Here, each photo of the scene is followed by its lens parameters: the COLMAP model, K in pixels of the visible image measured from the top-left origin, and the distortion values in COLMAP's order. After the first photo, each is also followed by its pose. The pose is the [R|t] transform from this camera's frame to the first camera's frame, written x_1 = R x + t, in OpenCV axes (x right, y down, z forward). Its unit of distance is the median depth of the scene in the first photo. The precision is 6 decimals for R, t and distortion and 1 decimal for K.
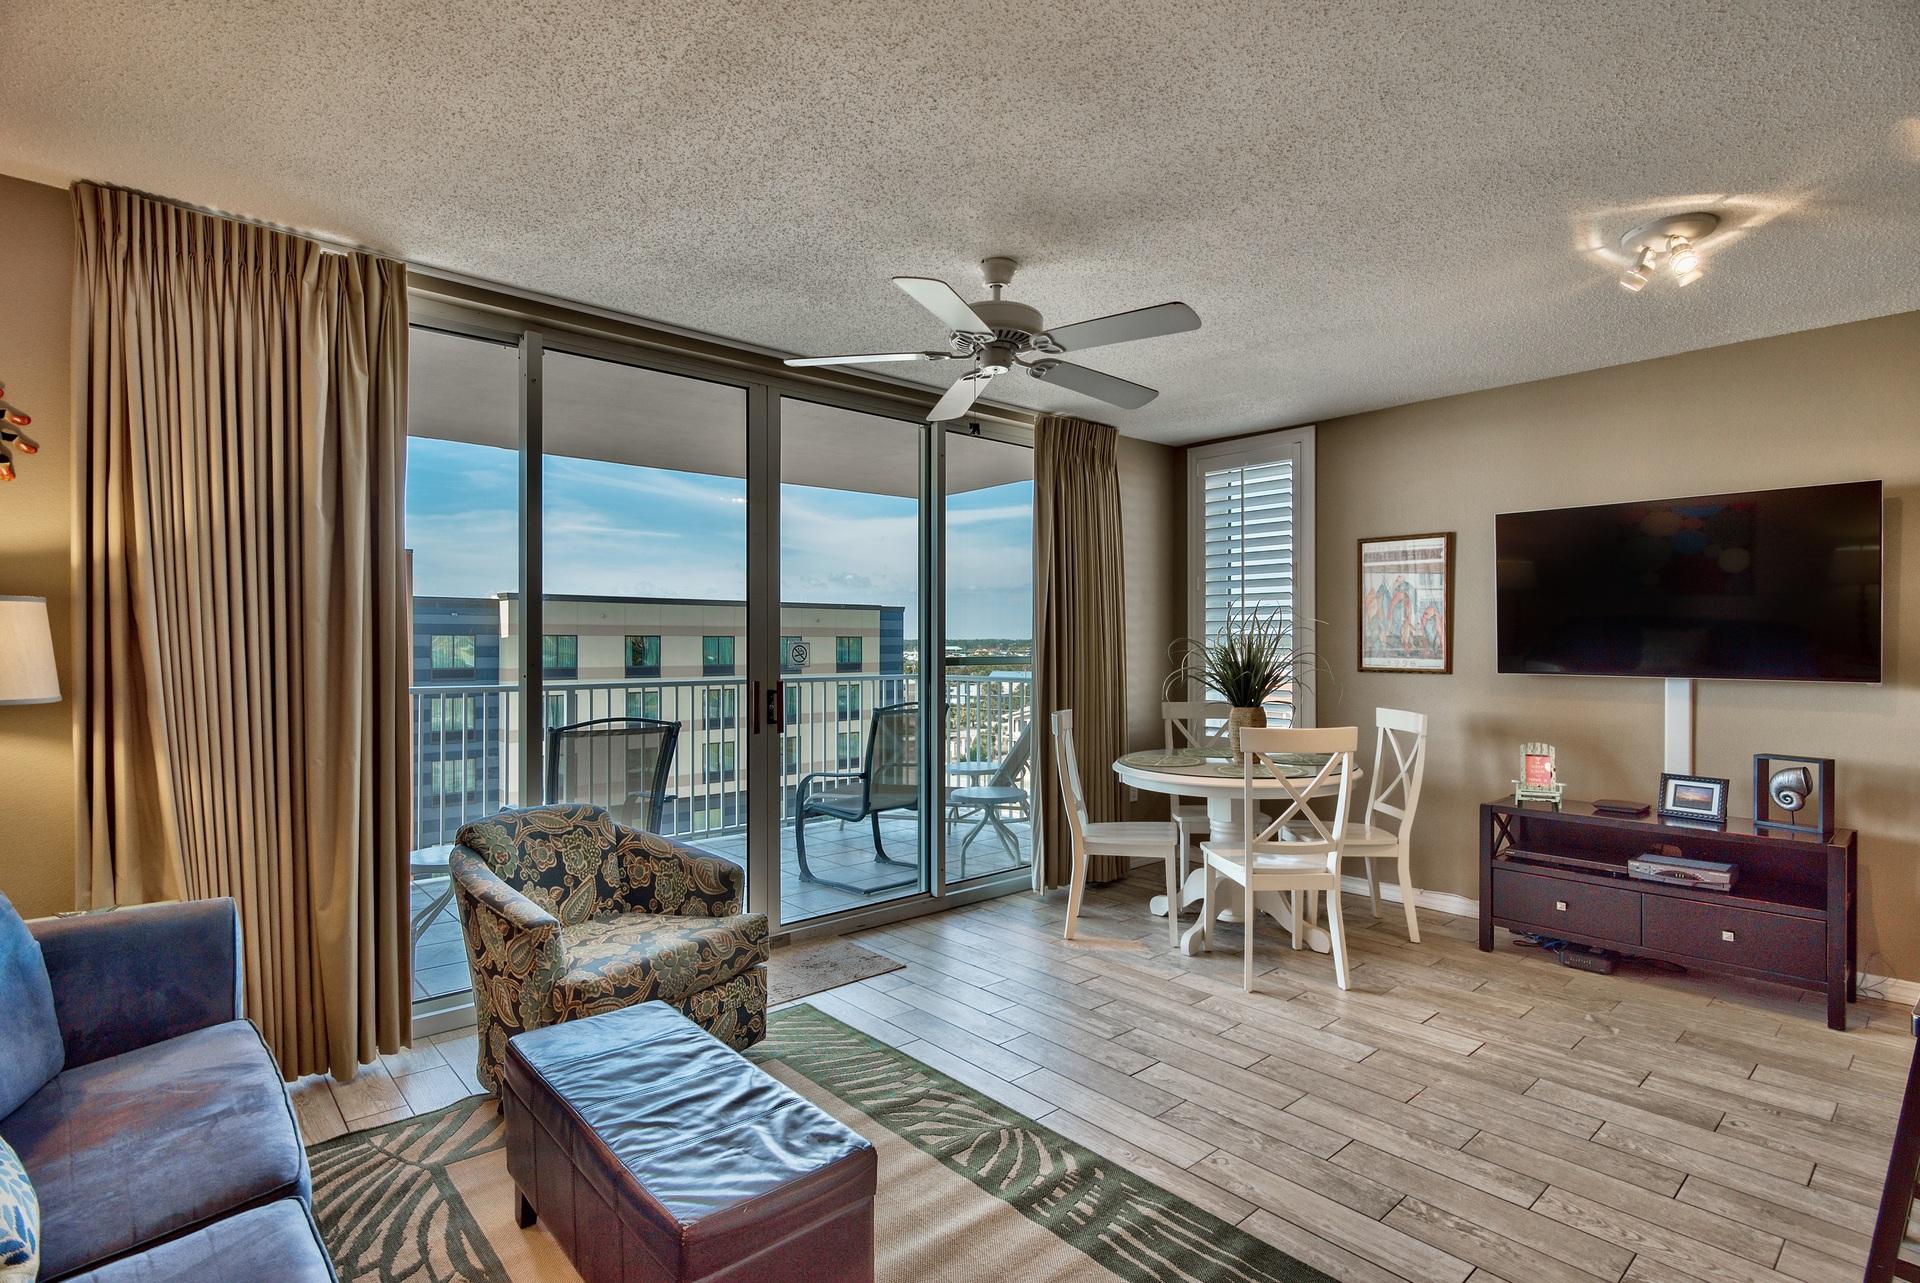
lens RADIAL K [[919.0, 0, 947.0], [0, 919.0, 679.9], [0, 0, 1]] dist [0.003133, 0.003044]
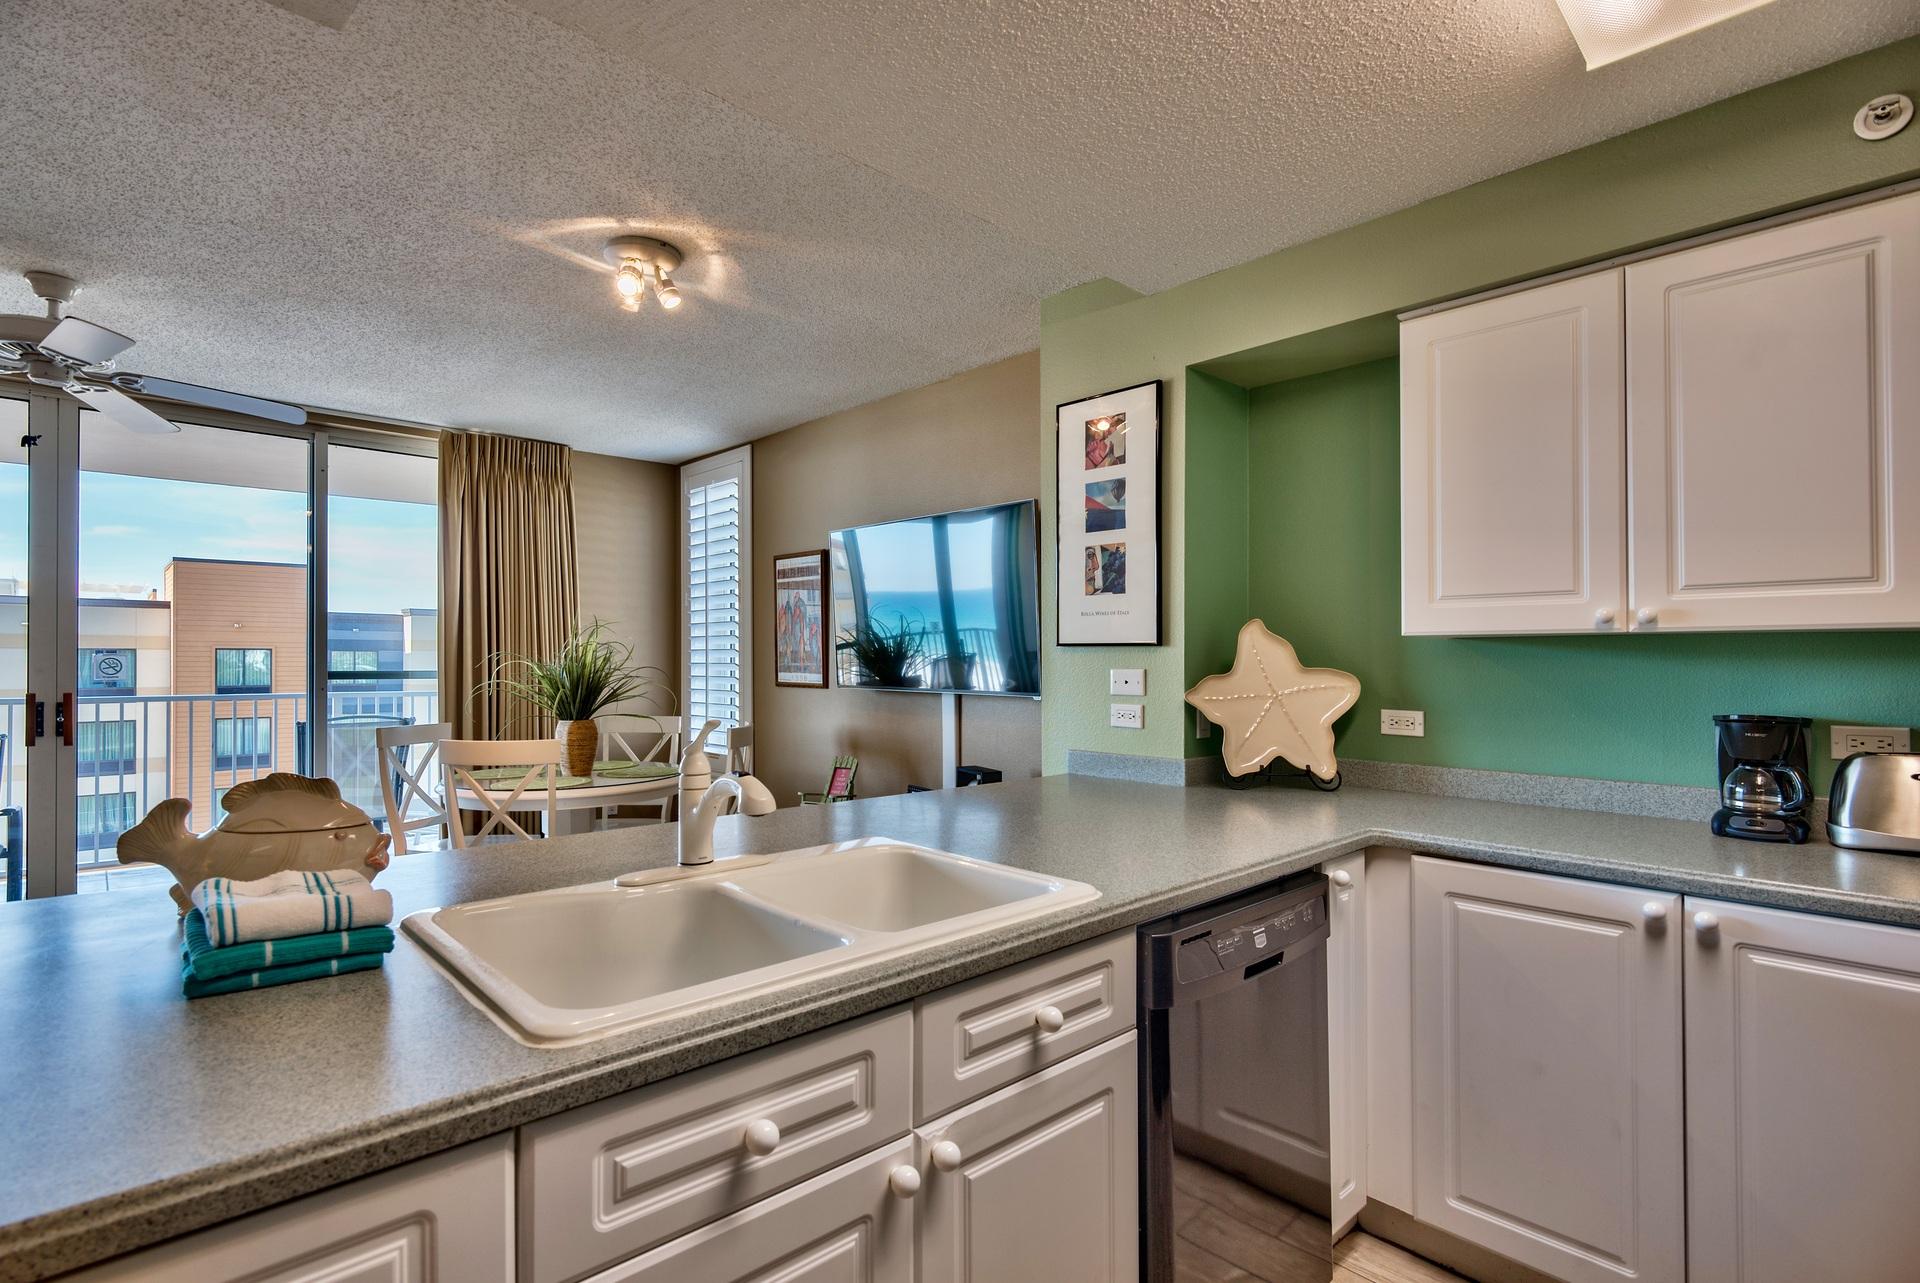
lens RADIAL K [[919.0, 0, 943.2], [0, 919.0, 656.9], [0, 0, 1]] dist [0.003133, 0.003044]
pose [[0.999477, 0.003571, 0.032141, 0.985451], [-0.002135, 0.999003, -0.044588, 0.005437], [-0.032269, 0.044496, 0.998488, -0.023285]]
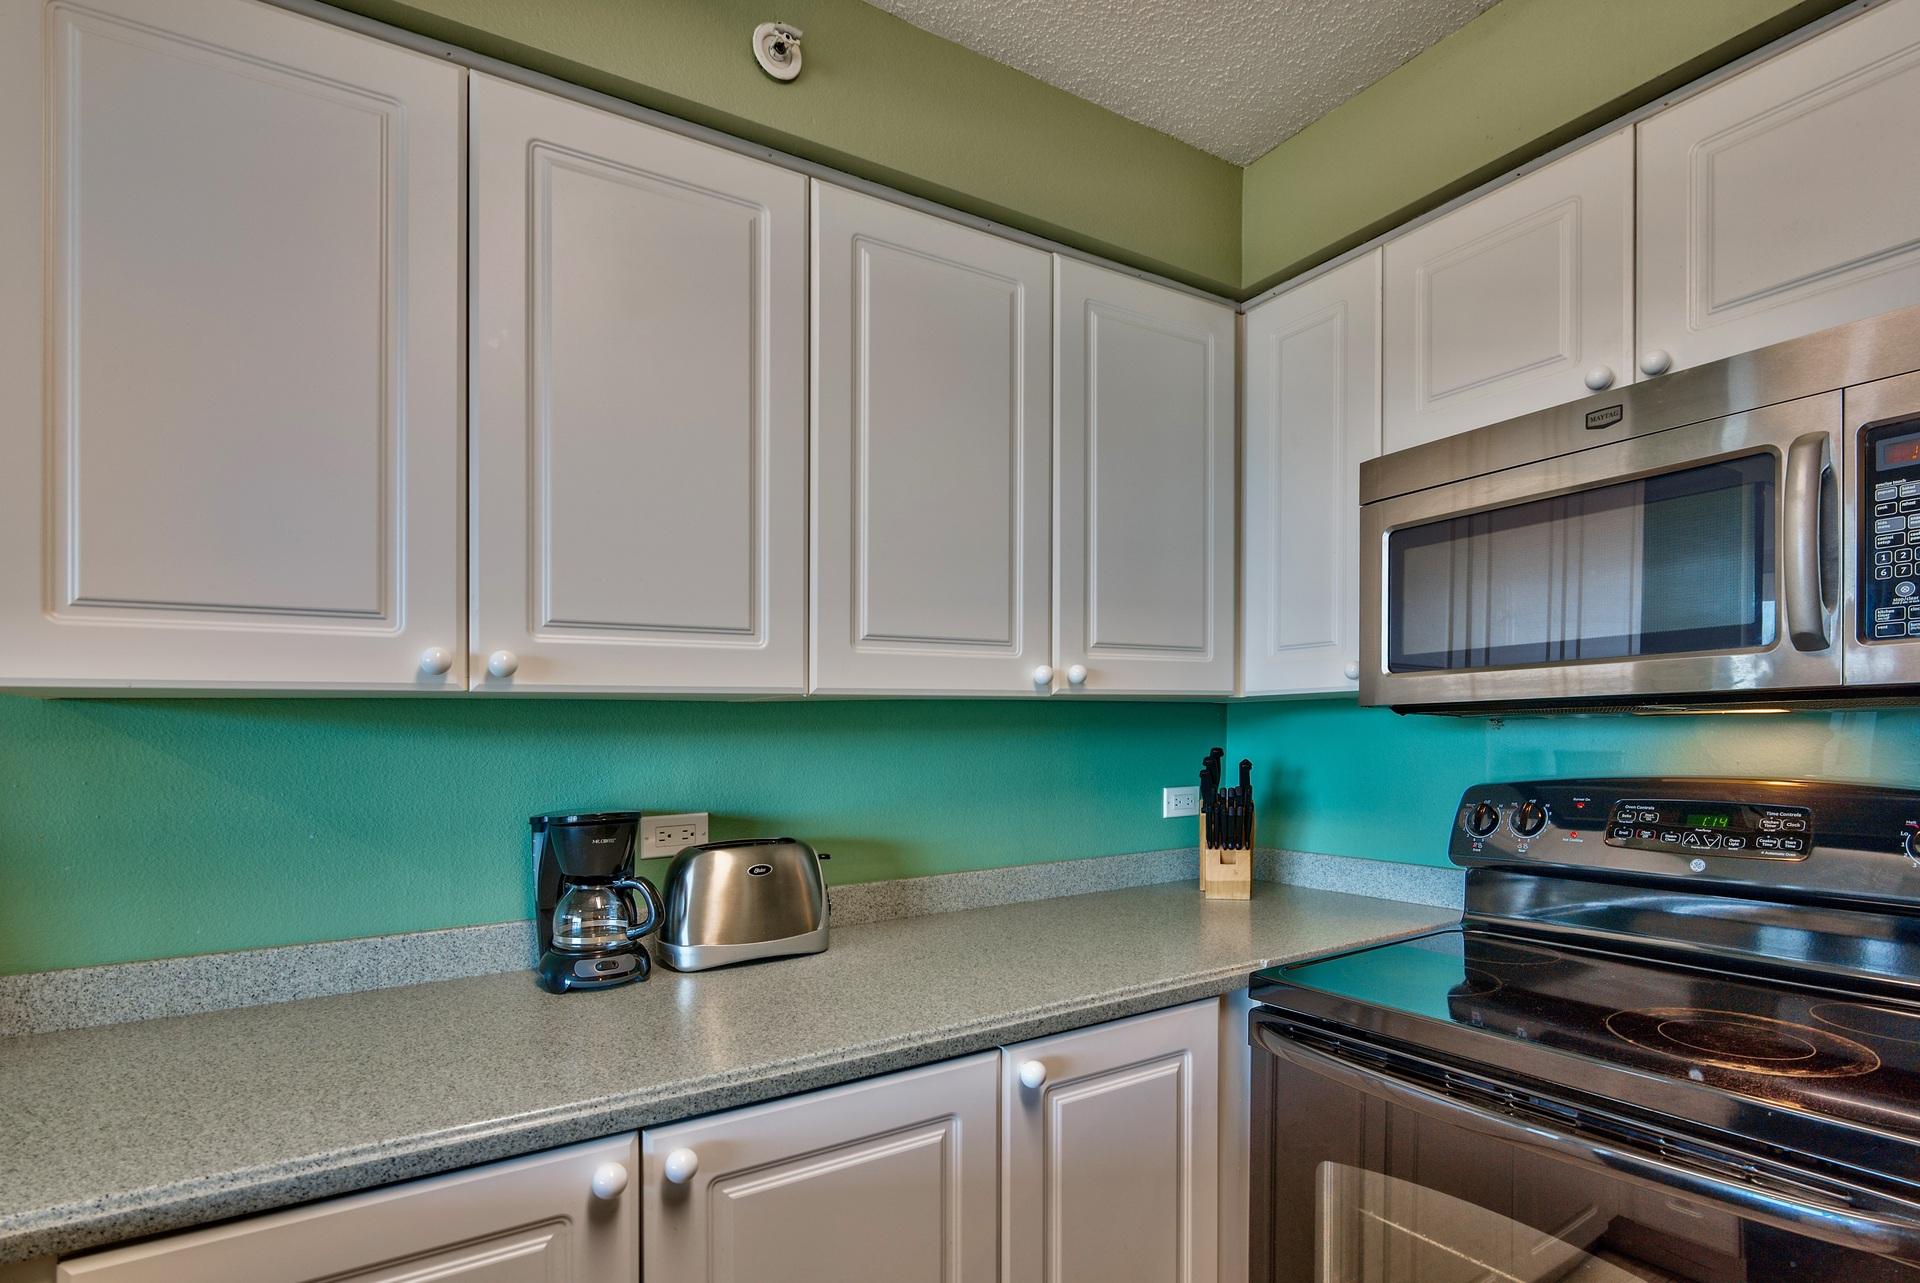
lens RADIAL K [[977.7, 0, 971.8], [0, 977.7, 750.1], [0, 0, 1]] dist [0.018769, -0.000856]
pose [[0.150738, -0.025105, 0.988255, 1.120498], [0.049356, 0.998622, 0.017840, -0.015138], [-0.987341, 0.046087, 0.151769, 0.347134]]
